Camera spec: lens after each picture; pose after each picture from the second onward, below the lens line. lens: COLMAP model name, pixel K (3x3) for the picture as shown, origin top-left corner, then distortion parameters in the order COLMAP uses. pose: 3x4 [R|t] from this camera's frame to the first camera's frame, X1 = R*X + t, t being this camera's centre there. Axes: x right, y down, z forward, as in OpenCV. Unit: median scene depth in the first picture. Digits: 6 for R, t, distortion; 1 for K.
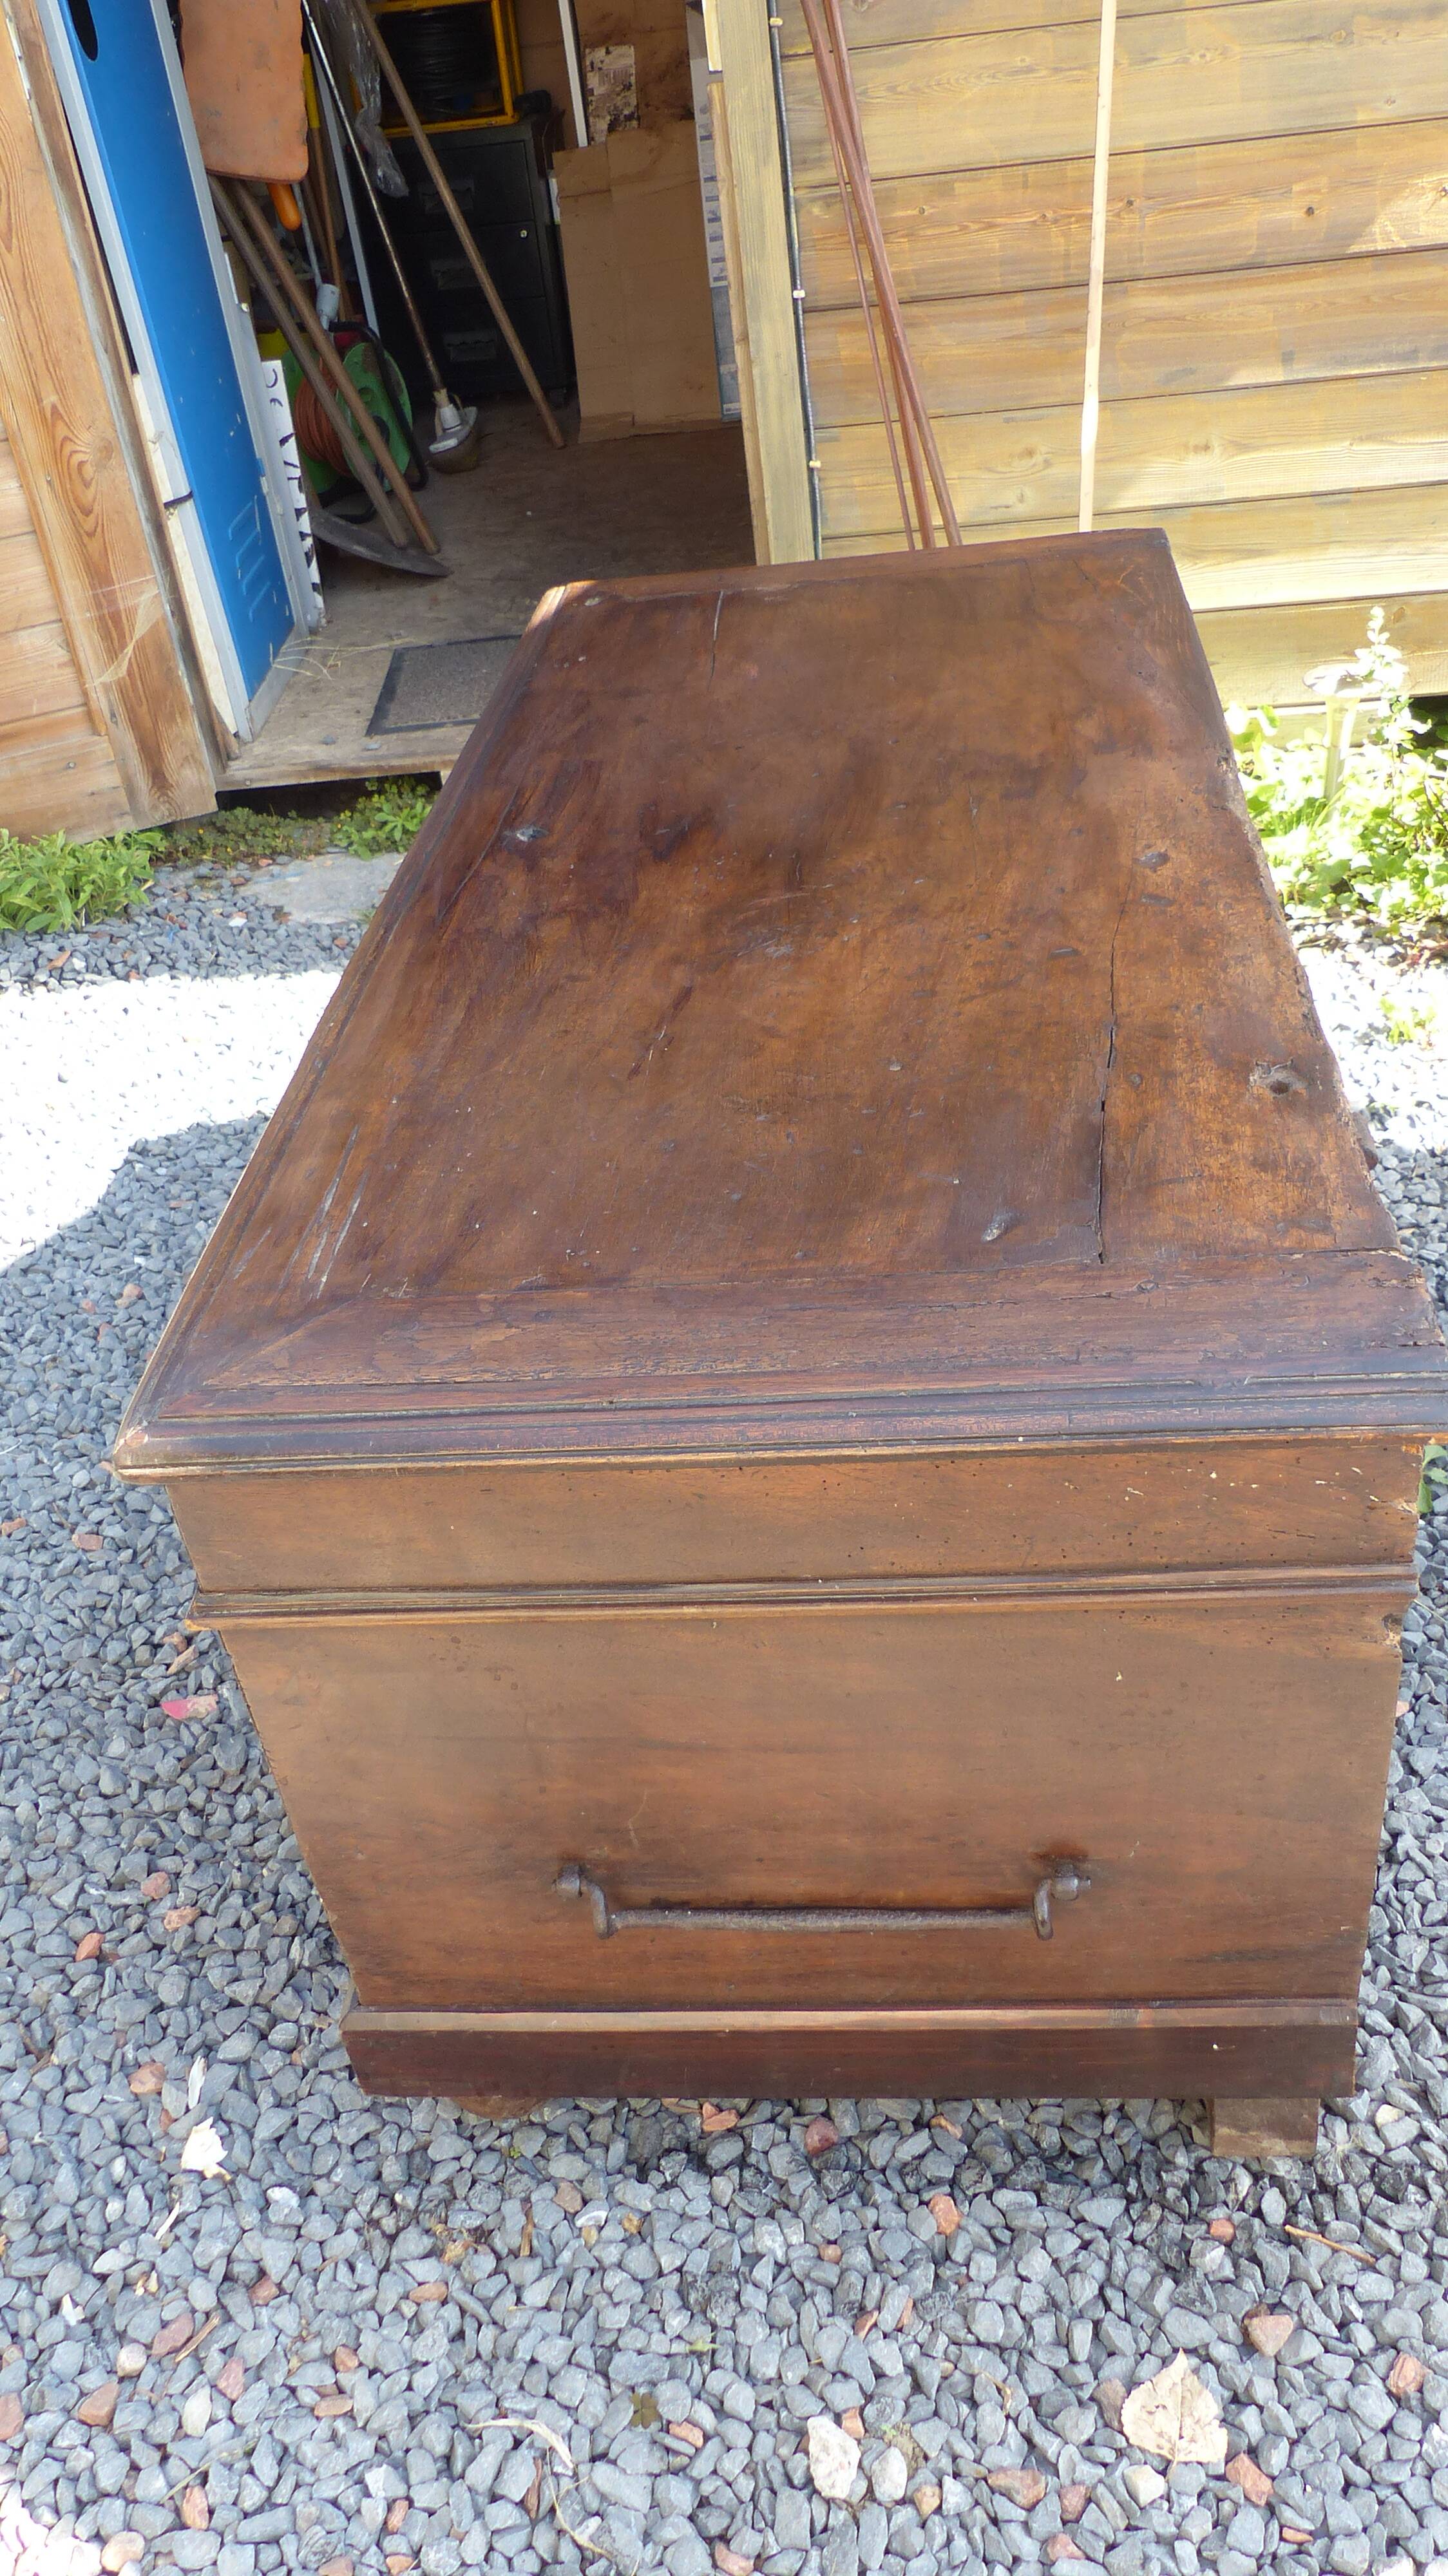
lens RADIAL K [[2011.6, 0, 724.0], [0, 2011.6, 1288.0], [0, 0, 1]] dist [-0.011723, -0.001962]
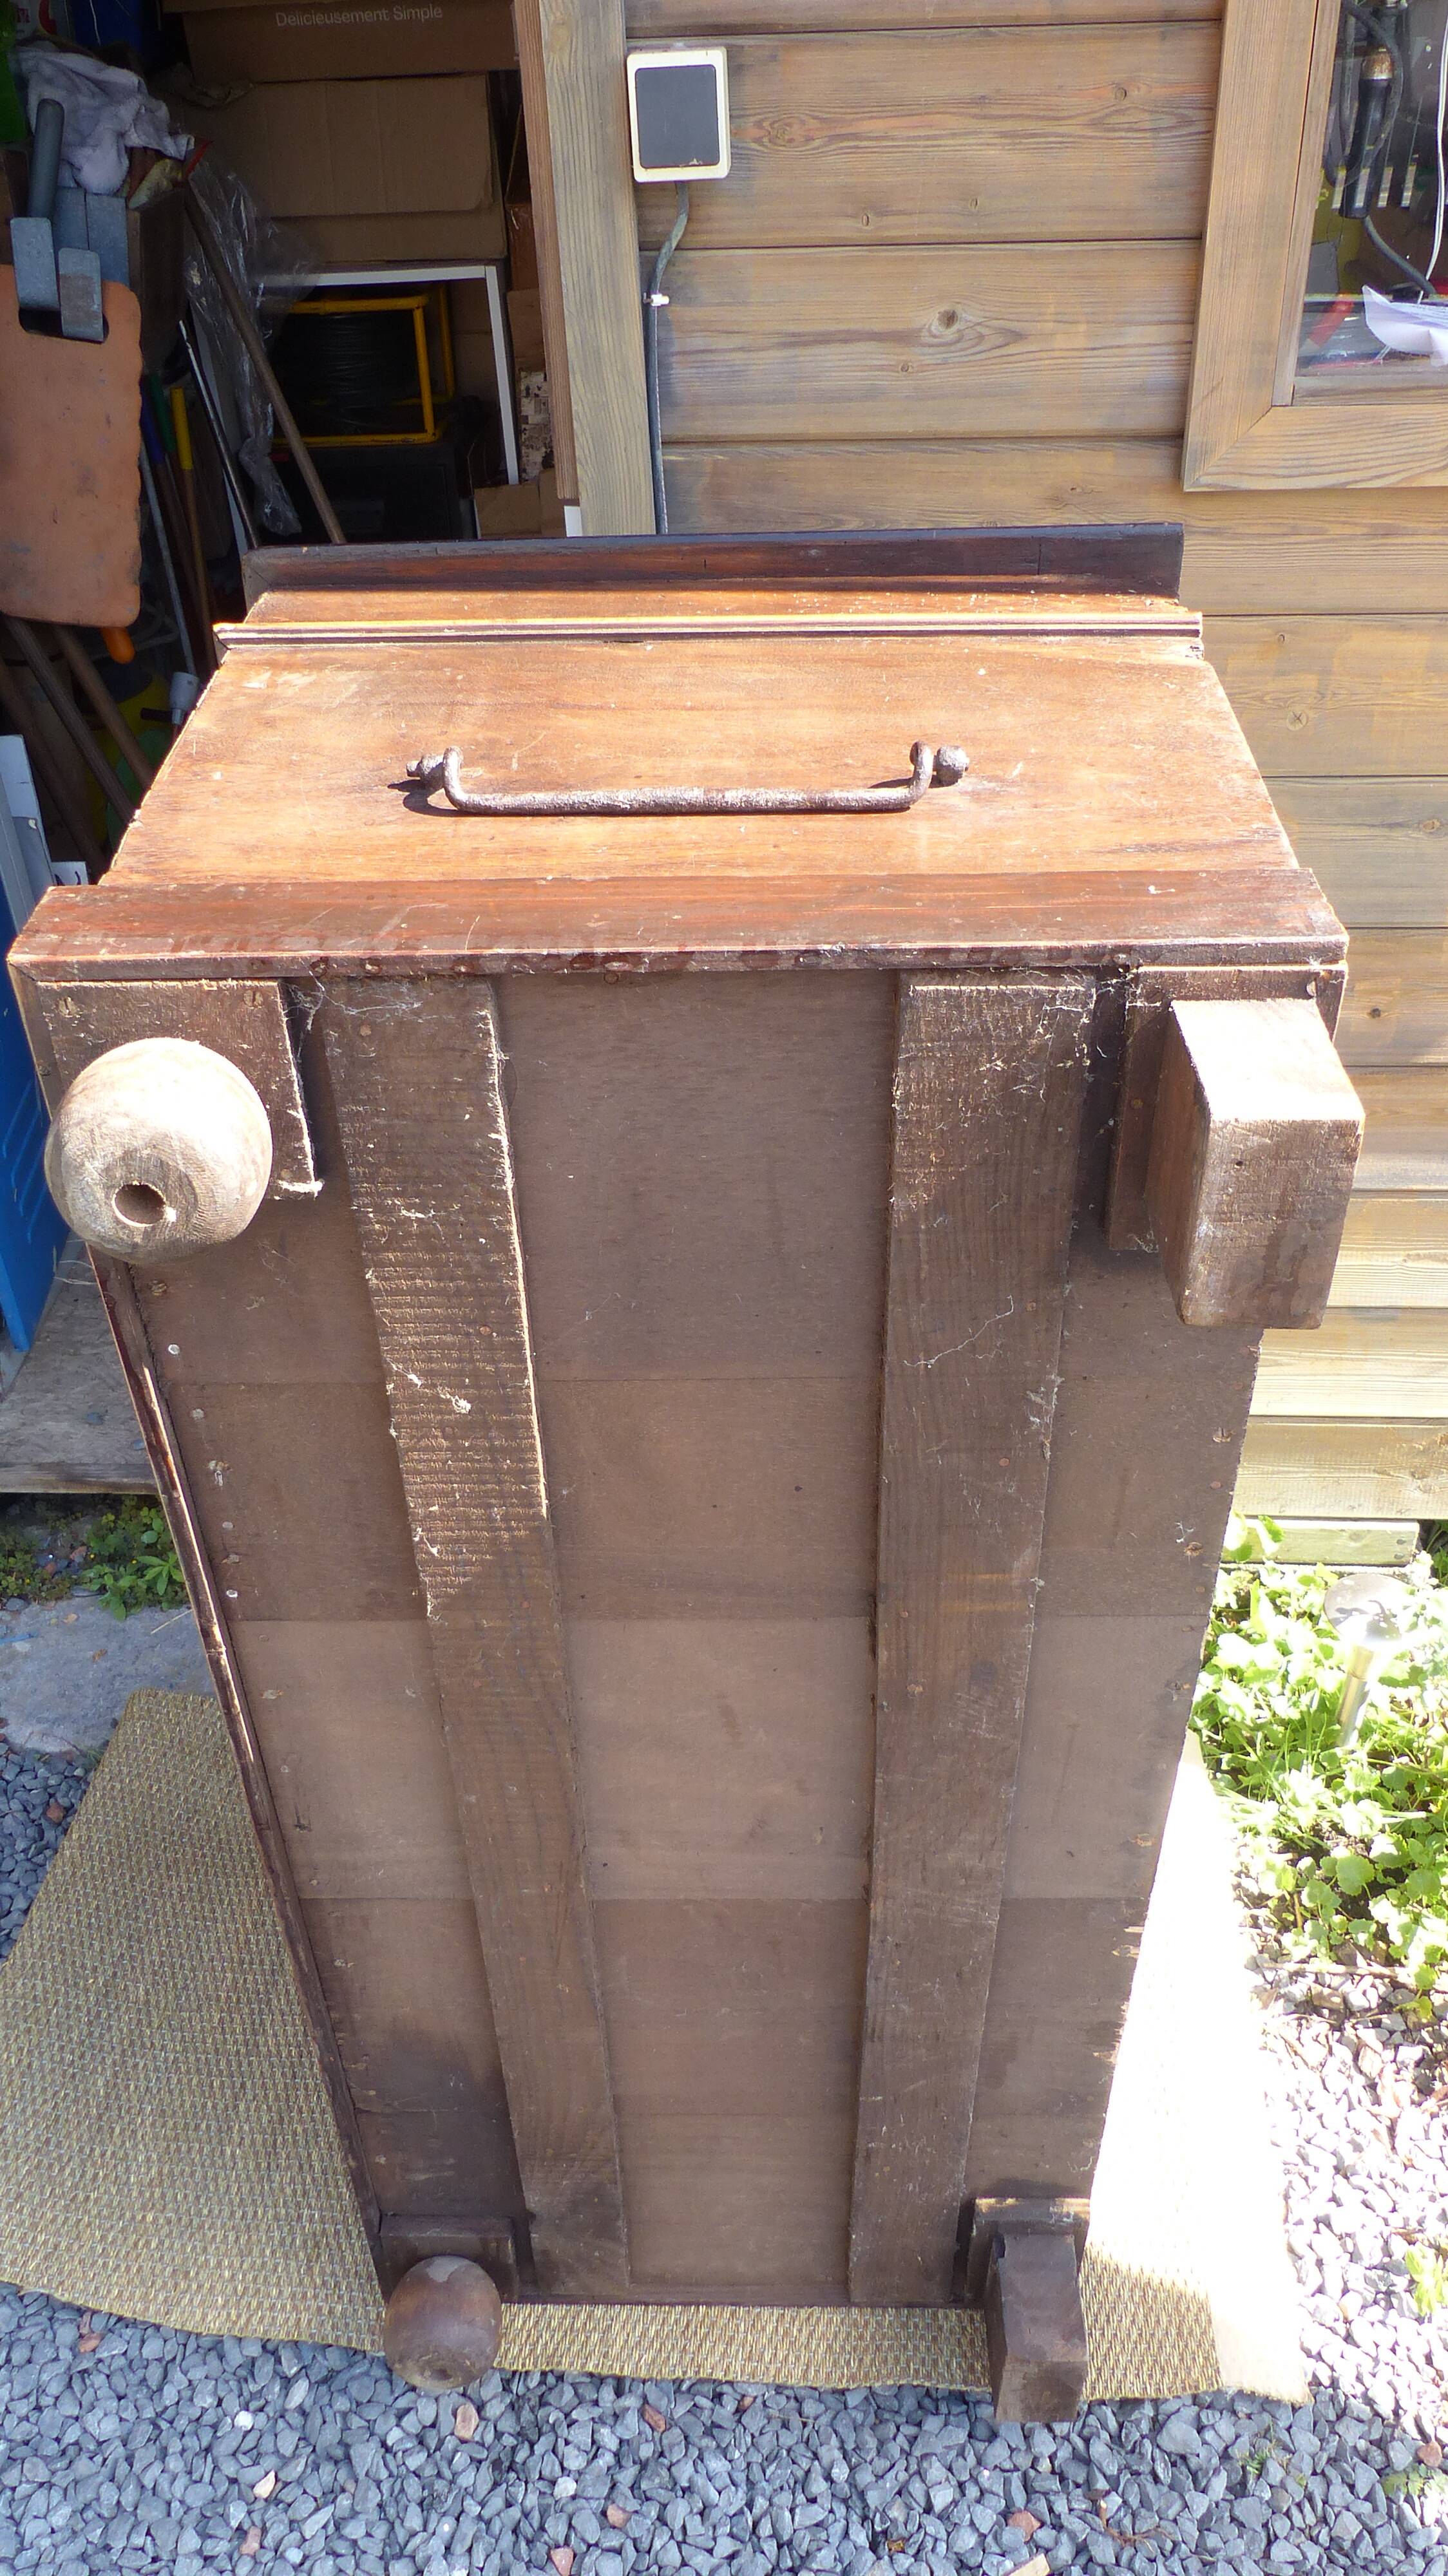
lens RADIAL K [[2011.6, 0, 724.0], [0, 2011.6, 1288.0], [0, 0, 1]] dist [-0.011723, -0.001962]
pose [[0.997671, 0.062558, 0.027170, 0.028346], [-0.062692, 0.998024, 0.004107, -0.358988], [-0.026859, -0.005801, 0.999622, 0.209938]]
